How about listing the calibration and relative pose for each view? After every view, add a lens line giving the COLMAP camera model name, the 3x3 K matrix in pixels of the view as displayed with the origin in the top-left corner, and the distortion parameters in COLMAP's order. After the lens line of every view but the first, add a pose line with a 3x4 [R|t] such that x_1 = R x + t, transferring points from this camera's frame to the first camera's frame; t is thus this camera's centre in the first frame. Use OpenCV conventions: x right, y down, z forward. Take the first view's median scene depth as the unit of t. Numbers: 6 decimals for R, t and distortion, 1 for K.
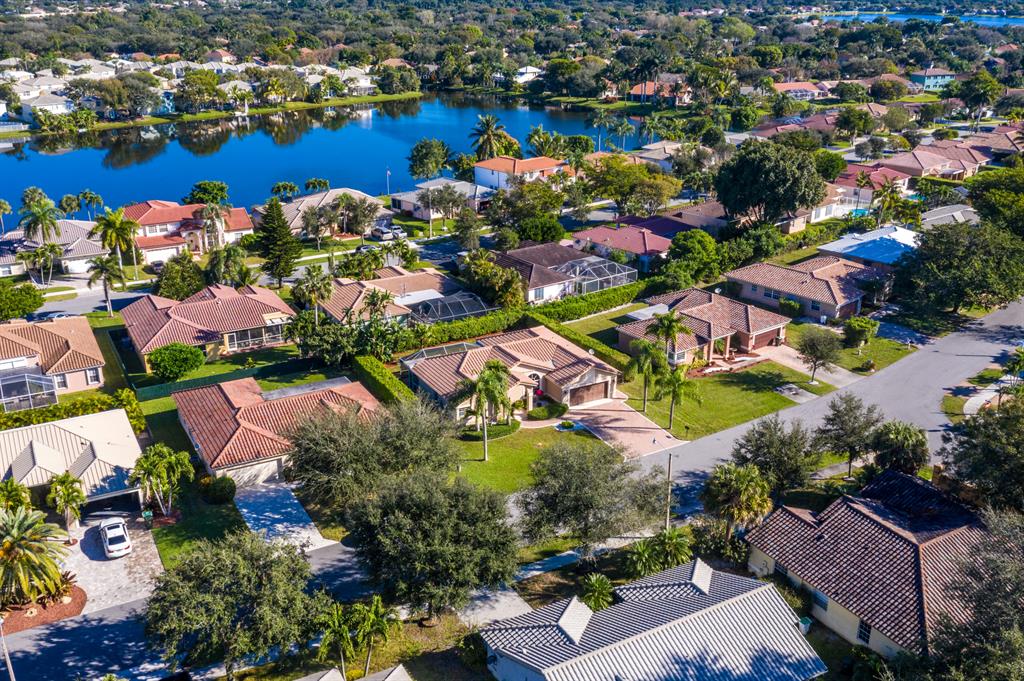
lens RADIAL K [[821.8, 0, 513.4], [0, 821.8, 339.7], [0, 0, 1]] dist [-0.021380, 0.016346]
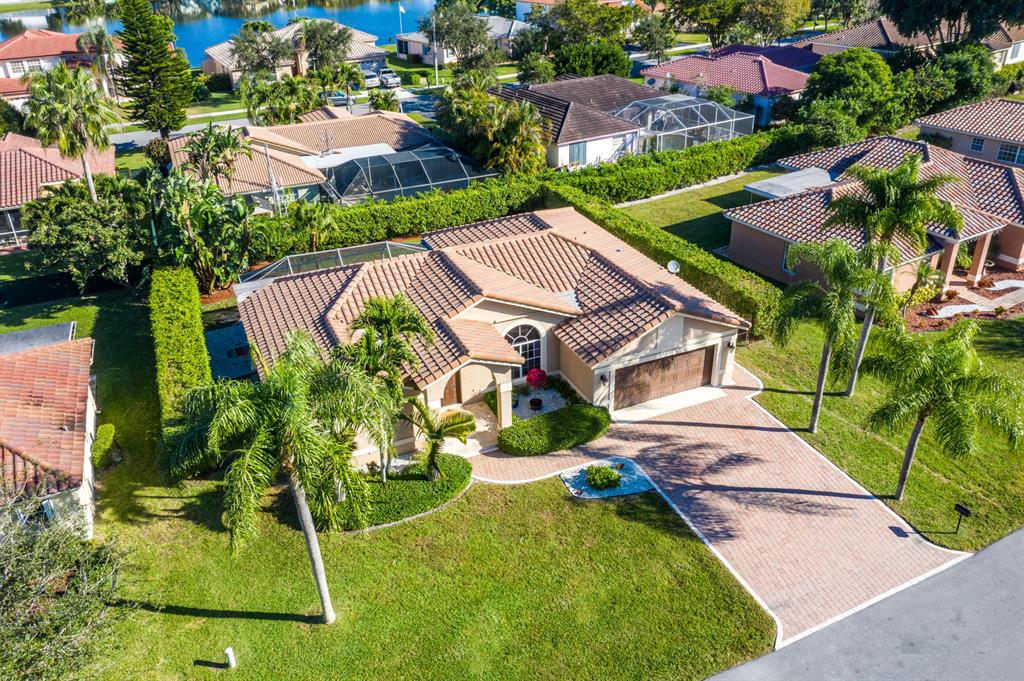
lens RADIAL K [[821.8, 0, 492.8], [0, 821.8, 348.2], [0, 0, 1]] dist [-0.021380, 0.016346]
pose [[0.994065, 0.024041, -0.106101, 0.042033], [-0.009266, 0.990444, 0.137606, -0.000996], [0.108396, -0.135806, 0.984788, 0.490992]]
